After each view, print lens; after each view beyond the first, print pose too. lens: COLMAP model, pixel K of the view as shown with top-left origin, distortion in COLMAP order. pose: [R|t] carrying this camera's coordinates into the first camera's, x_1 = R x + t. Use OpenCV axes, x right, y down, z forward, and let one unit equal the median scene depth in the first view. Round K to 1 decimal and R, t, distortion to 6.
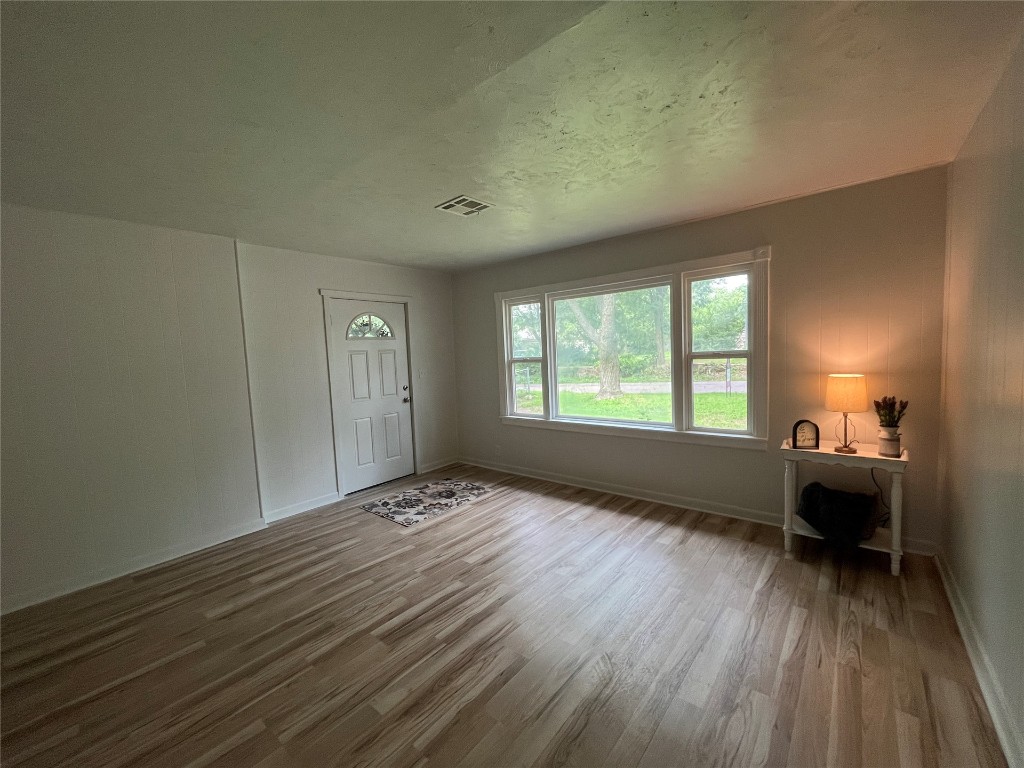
lens RADIAL K [[414.2, 0, 515.3], [0, 414.2, 382.9], [0, 0, 1]] dist [-0.002748, 0.000096]
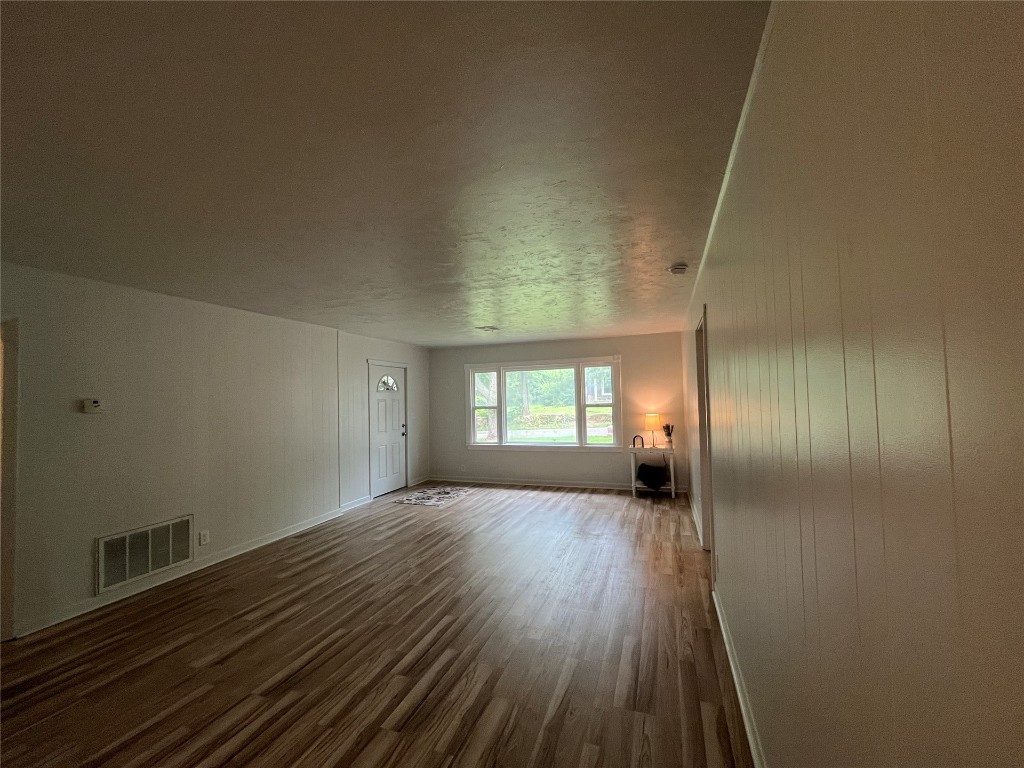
lens RADIAL K [[414.2, 0, 518.3], [0, 414.2, 381.4], [0, 0, 1]] dist [-0.002748, 0.000096]
pose [[0.938216, 0.033870, 0.344388, -0.610352], [0.011077, 0.991749, -0.127714, 0.075018], [-0.345872, 0.123638, 0.930100, -0.793109]]
